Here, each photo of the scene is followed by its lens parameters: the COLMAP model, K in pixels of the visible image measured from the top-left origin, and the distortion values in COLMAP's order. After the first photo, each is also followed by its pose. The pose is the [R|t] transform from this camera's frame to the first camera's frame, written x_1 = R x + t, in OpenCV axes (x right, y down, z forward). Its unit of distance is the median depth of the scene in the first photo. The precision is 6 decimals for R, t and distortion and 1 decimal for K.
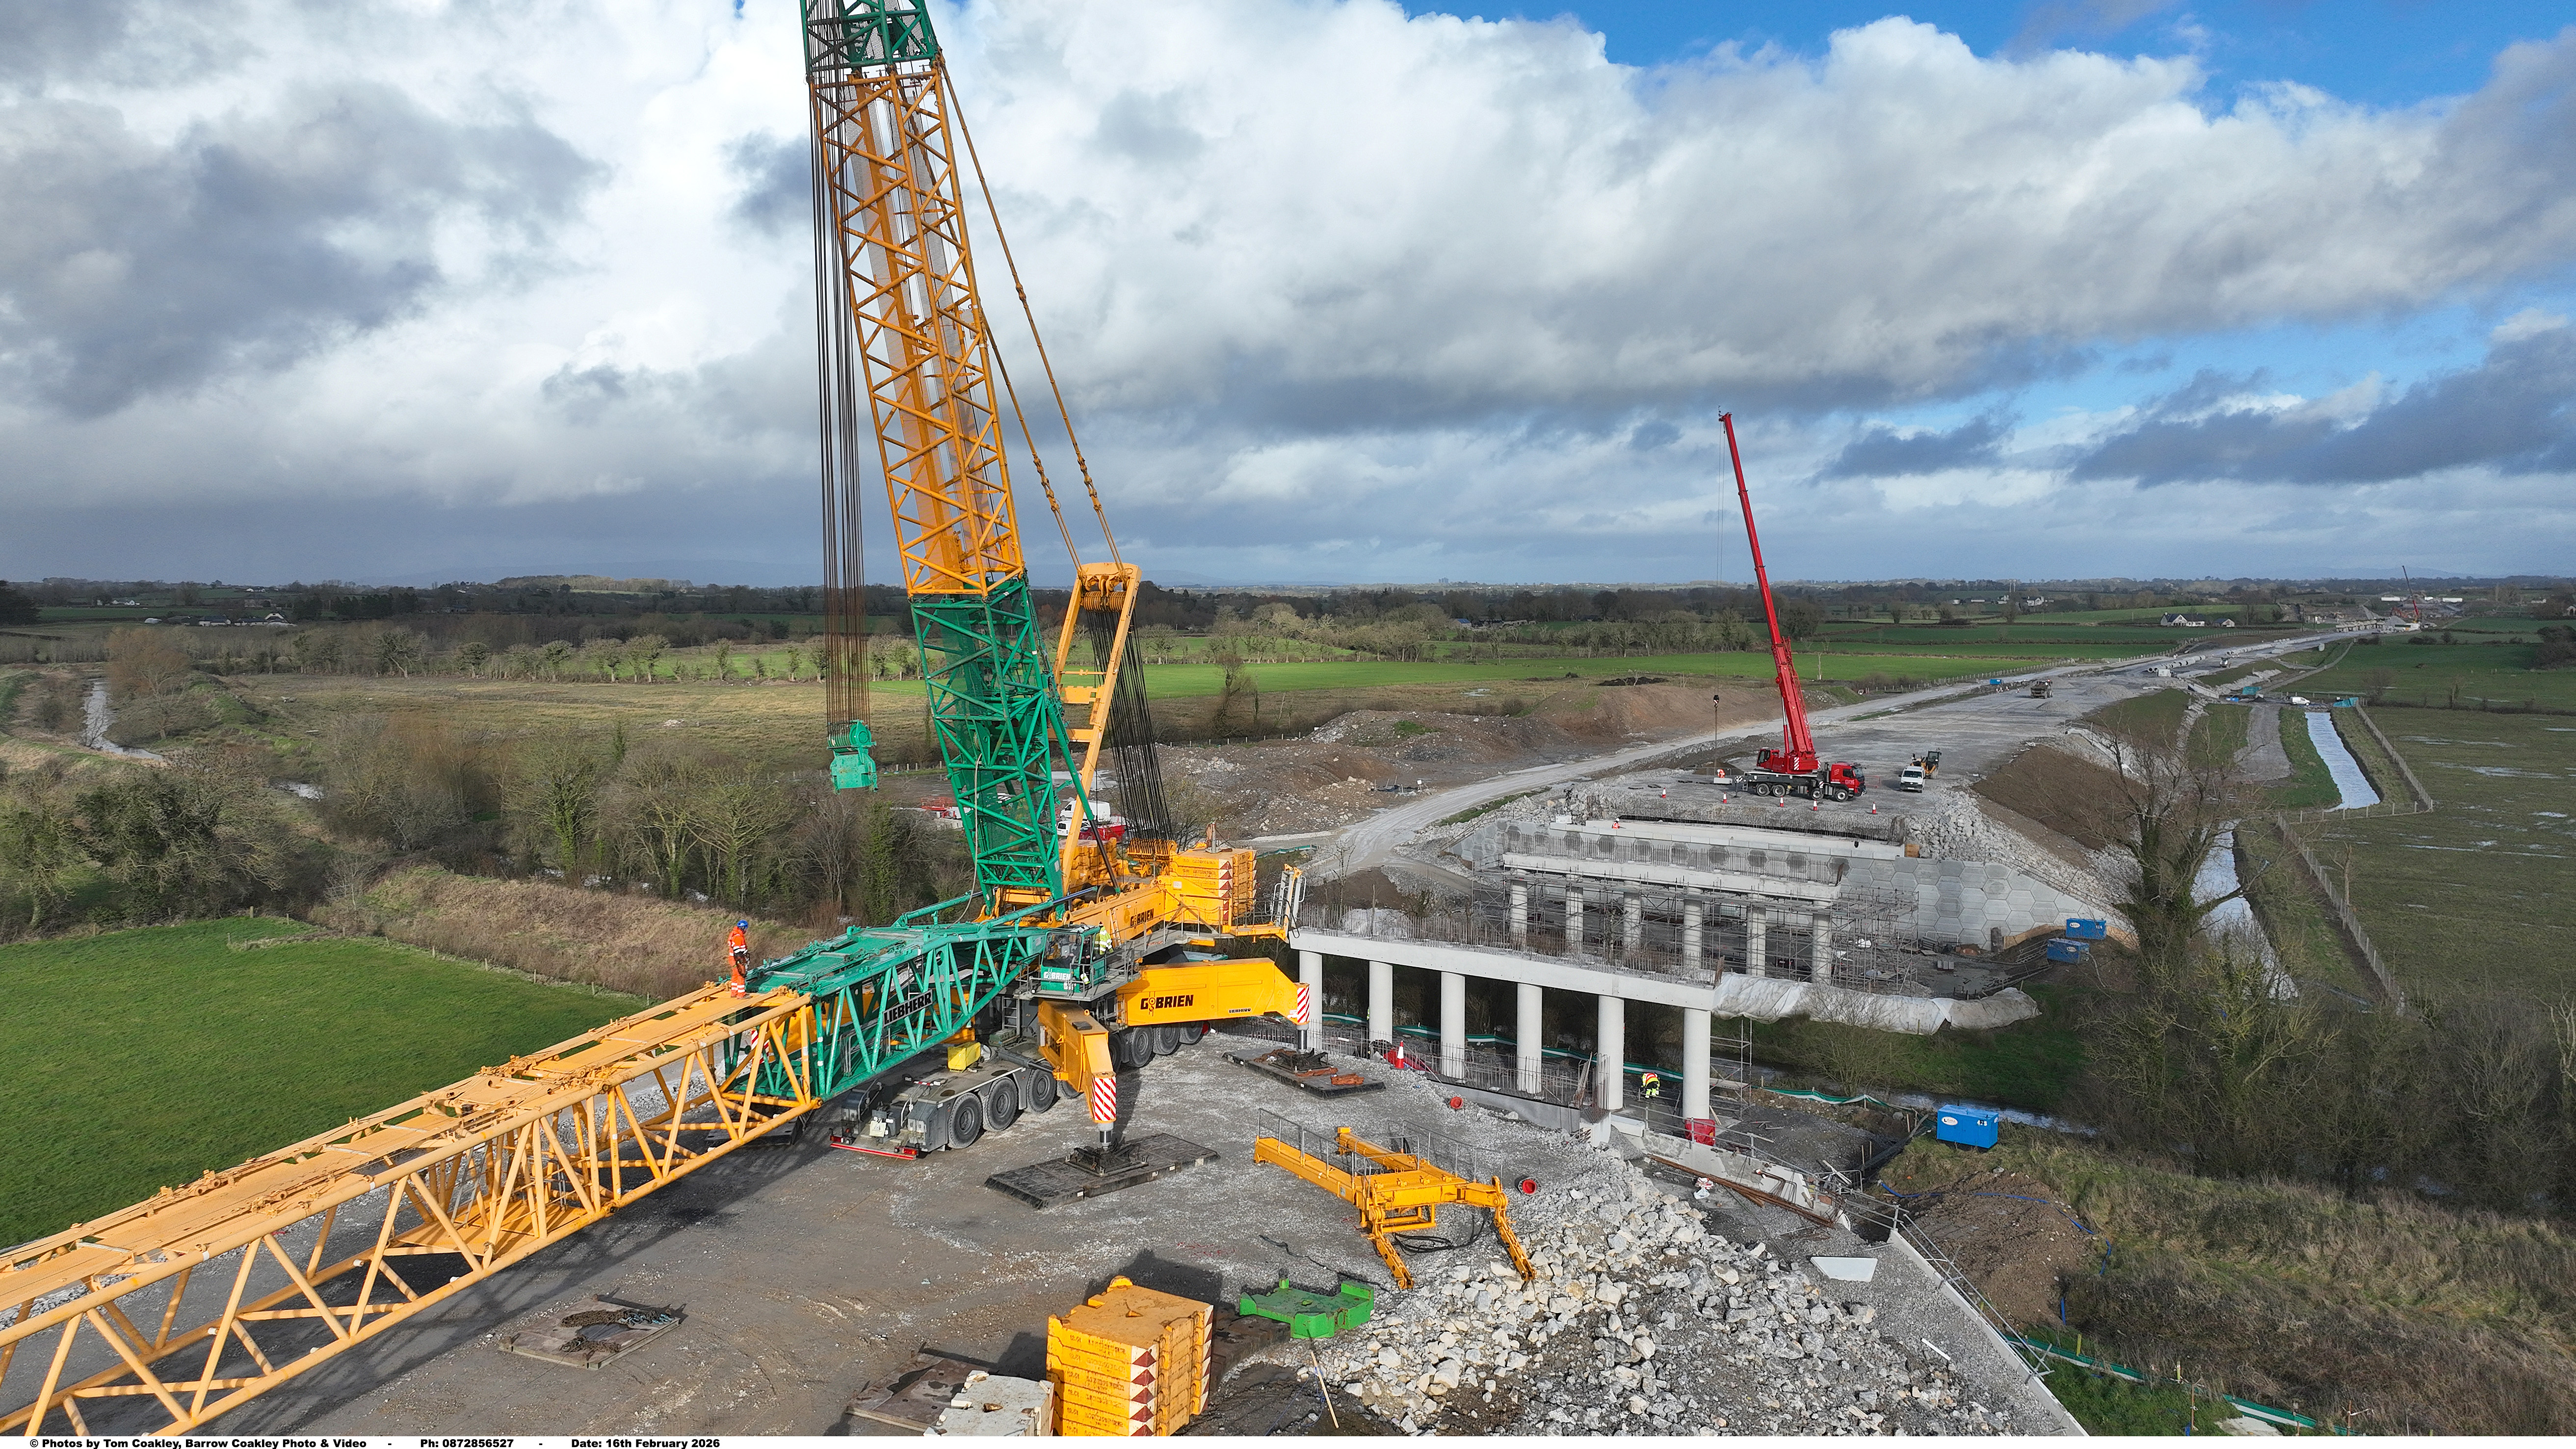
lens RADIAL K [[1806.6, 0, 1288.0], [0, 1806.6, 724.5], [0, 0, 1]] dist [0.007987, 0.004032]
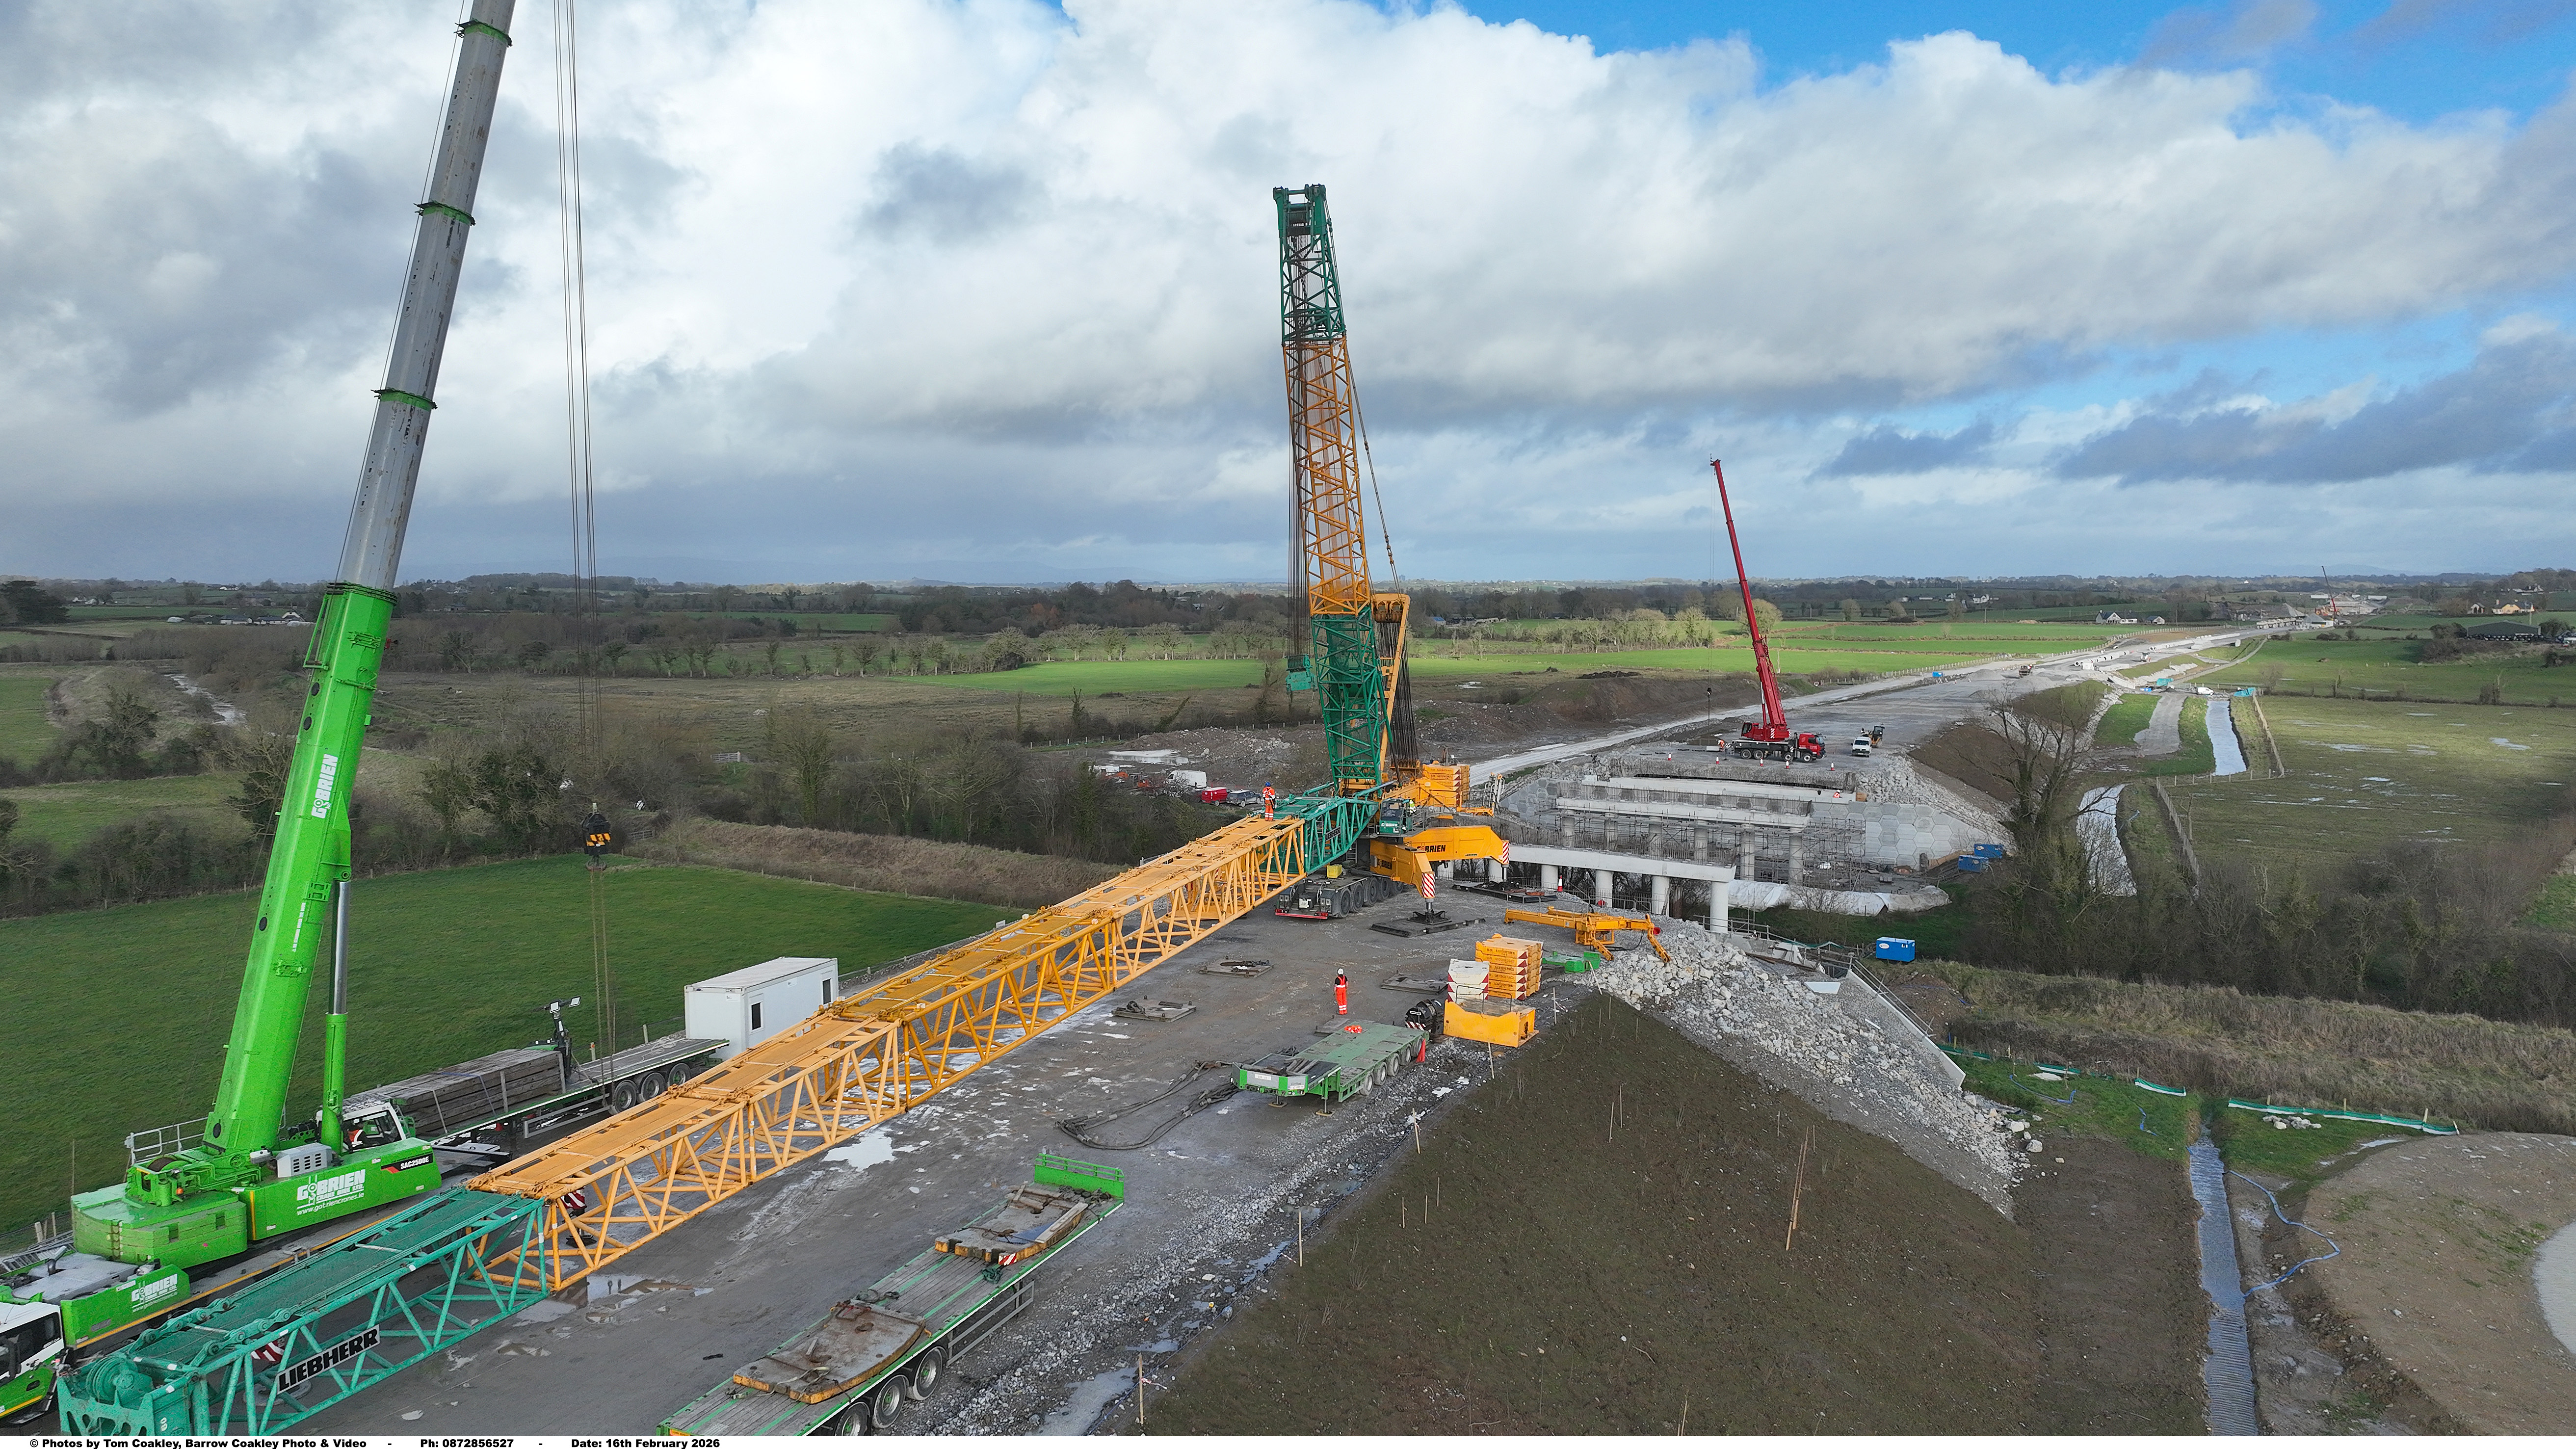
lens RADIAL K [[1801.5, 0, 1288.0], [0, 1801.5, 724.5], [0, 0, 1]] dist [0.038628, -0.067750]
pose [[0.999709, -0.001982, 0.024039, -0.093986], [0.001937, 0.999996, 0.001904, 0.011826], [-0.024042, -0.001857, 0.999709, -0.276744]]
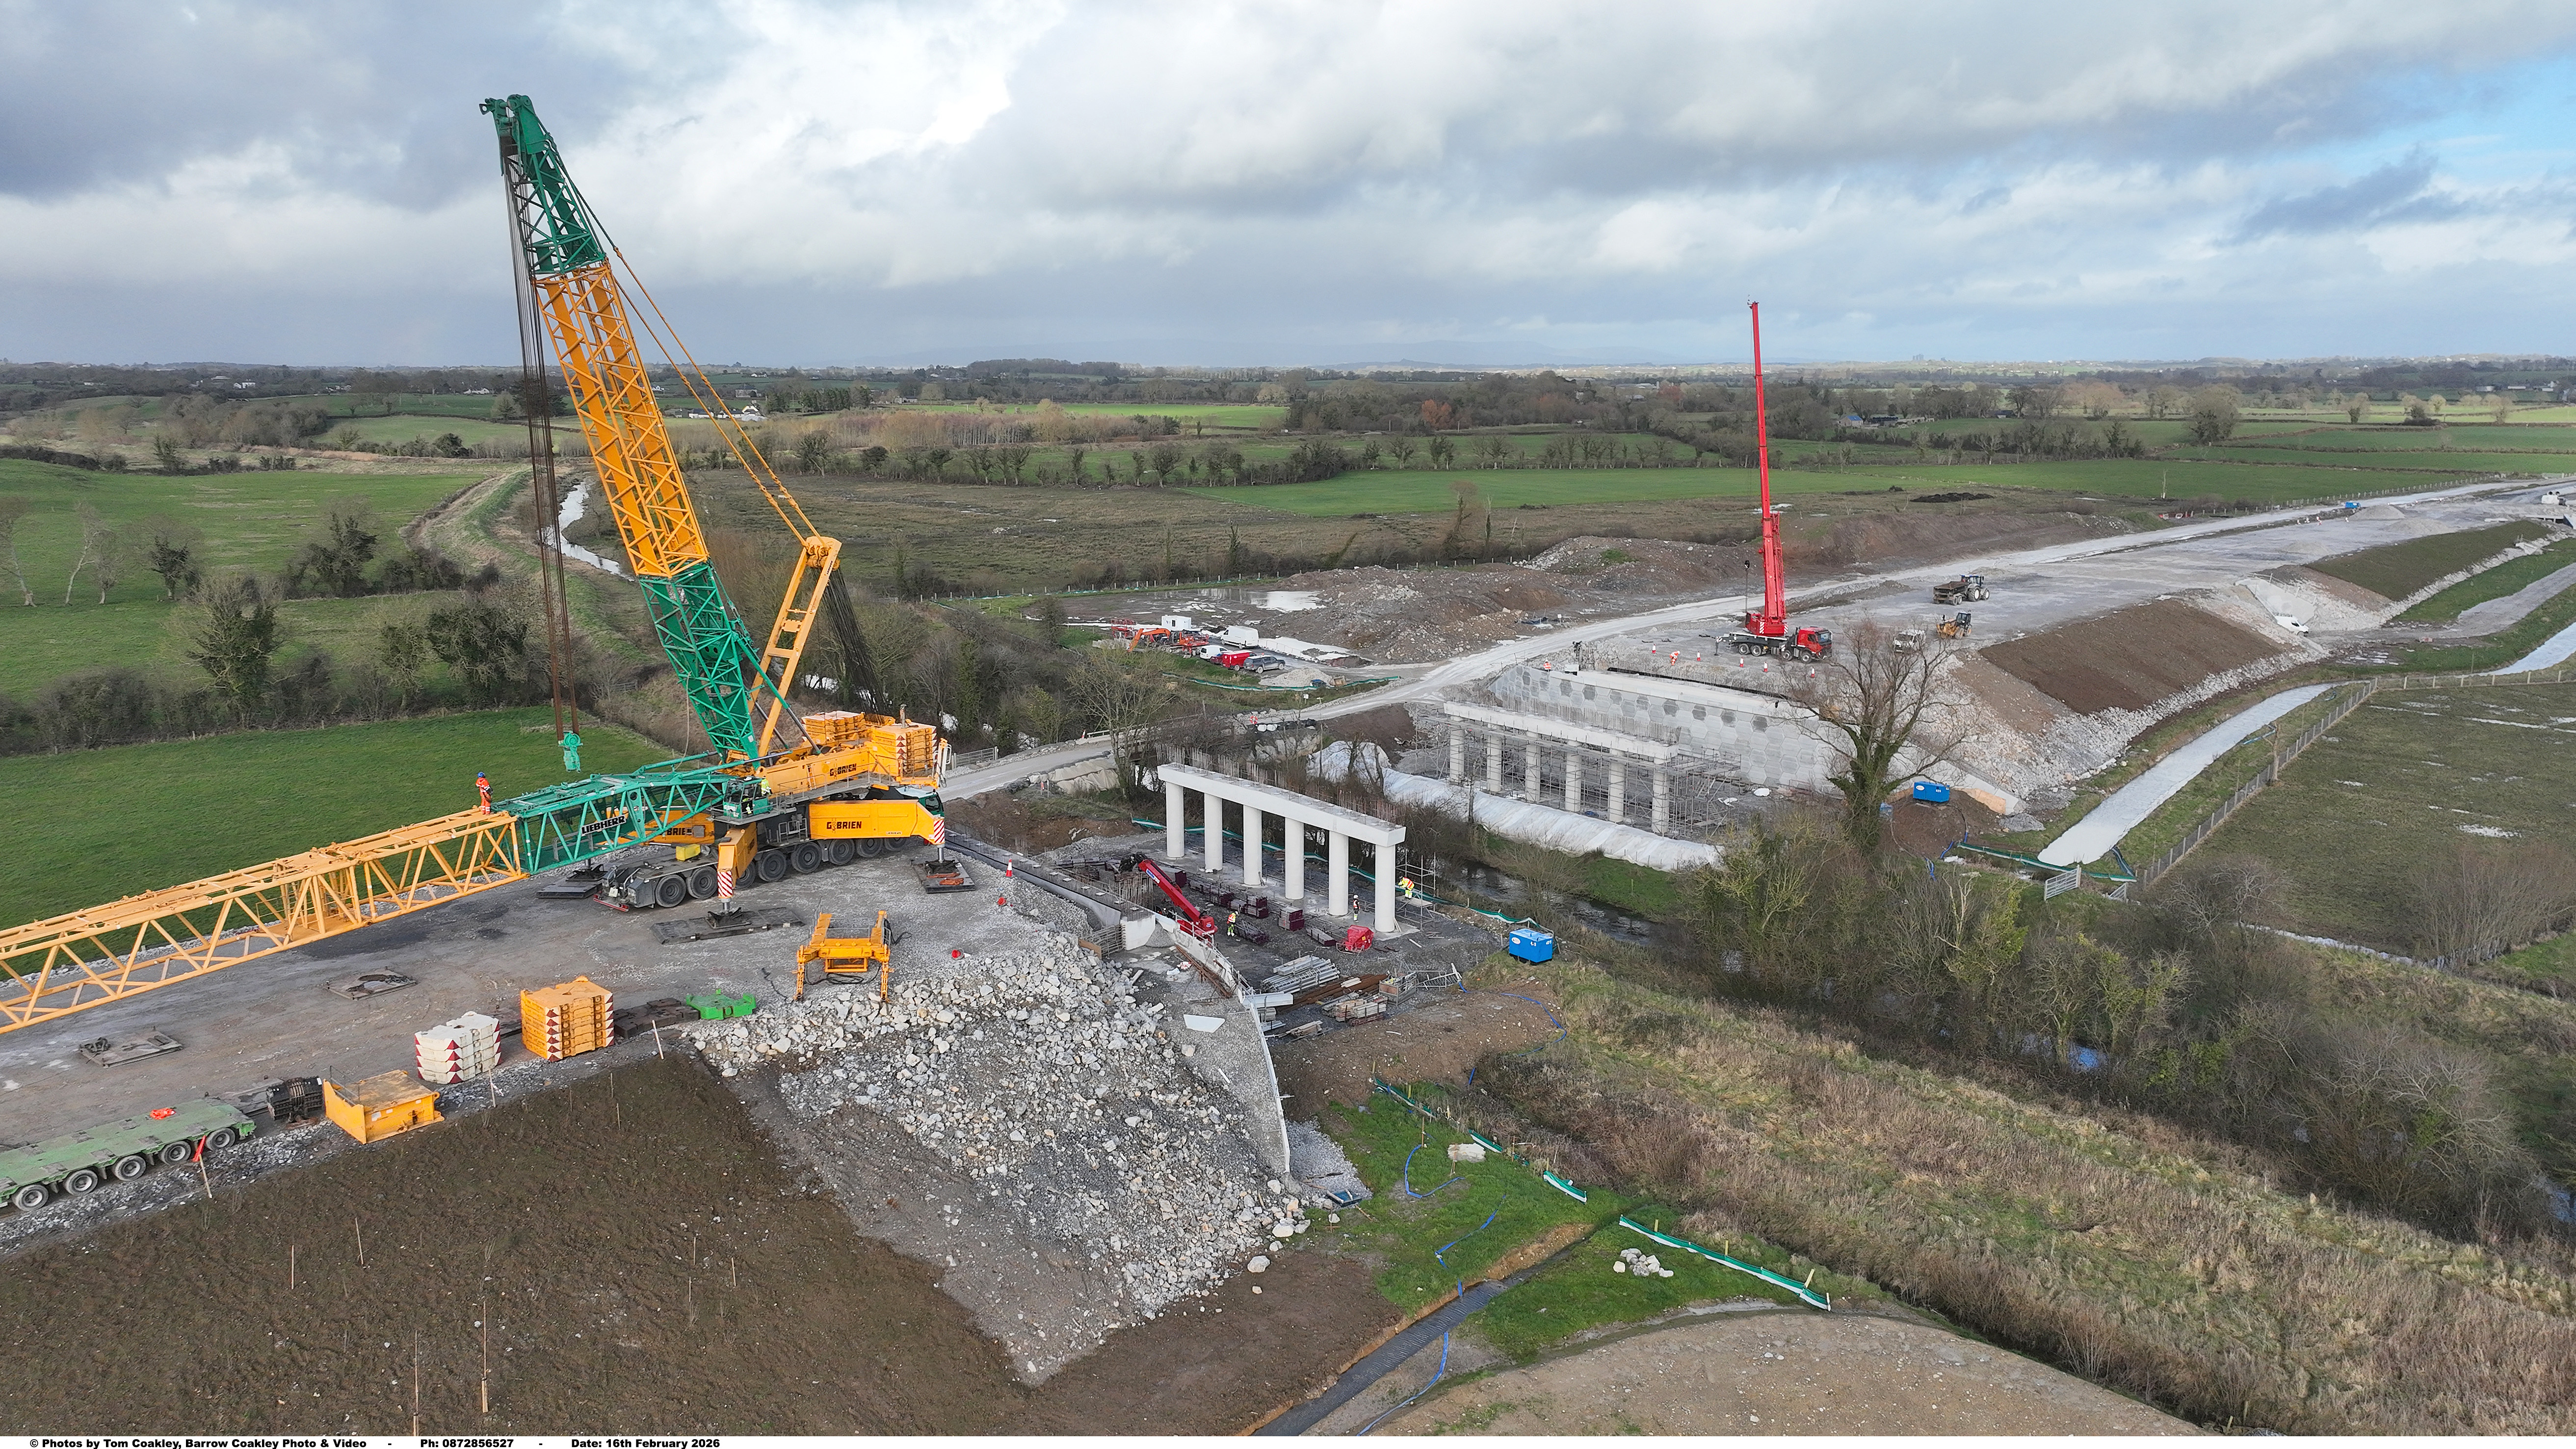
lens RADIAL K [[1806.6, 0, 1288.0], [0, 1806.6, 724.5], [0, 0, 1]] dist [0.007987, 0.004032]
pose [[0.969922, 0.045975, -0.239033, 0.258057], [-0.016840, 0.992322, 0.122530, -0.049894], [0.242831, -0.114819, 0.963249, -0.153140]]
